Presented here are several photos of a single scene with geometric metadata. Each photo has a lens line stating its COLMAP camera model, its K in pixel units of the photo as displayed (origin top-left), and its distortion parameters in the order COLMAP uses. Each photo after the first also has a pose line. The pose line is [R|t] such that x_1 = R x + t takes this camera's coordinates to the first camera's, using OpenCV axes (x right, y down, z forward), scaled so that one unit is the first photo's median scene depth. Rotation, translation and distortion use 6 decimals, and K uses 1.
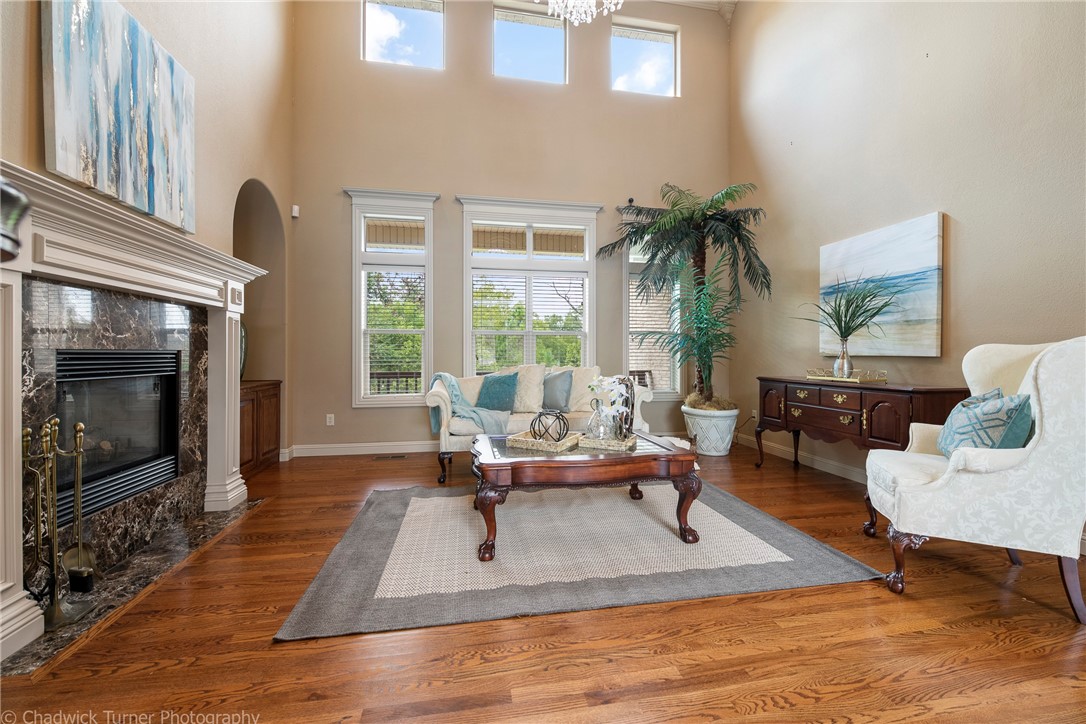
lens RADIAL K [[430.3, 0, 539.5], [0, 430.3, 354.1], [0, 0, 1]] dist [0.001259, -0.004222]
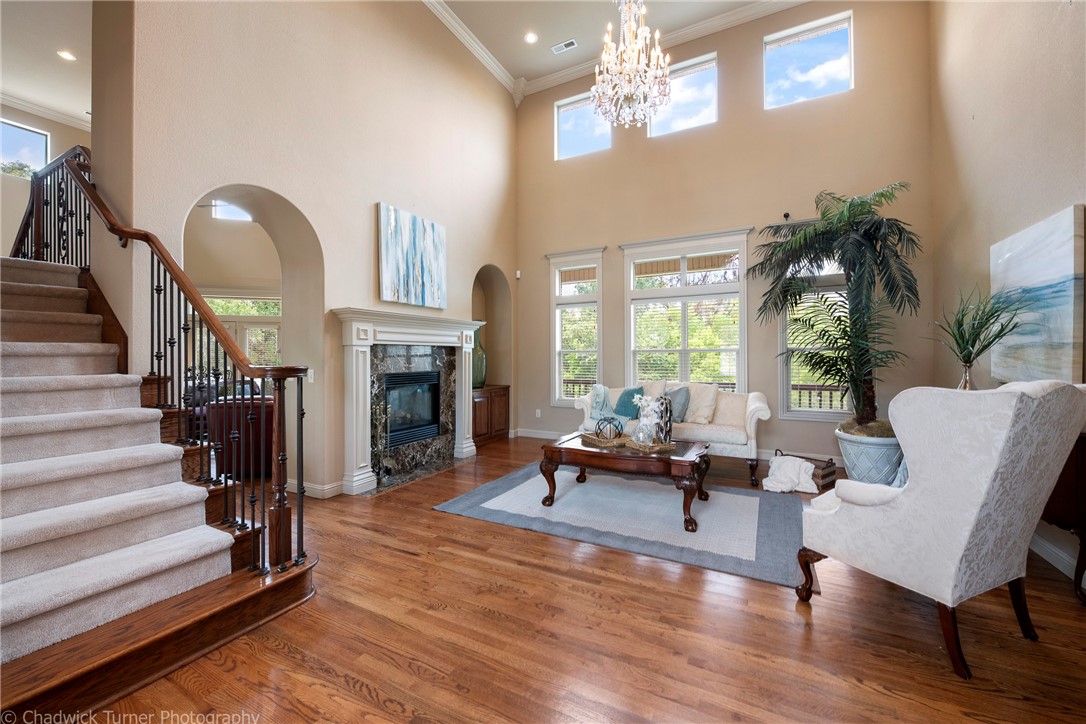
lens RADIAL K [[430.3, 0, 539.5], [0, 430.3, 354.1], [0, 0, 1]] dist [0.001259, -0.004222]
pose [[0.782771, -0.007636, -0.622263, 0.720301], [0.006502, 0.999970, -0.004092, -0.071824], [0.622276, -0.000843, 0.782798, -0.239342]]
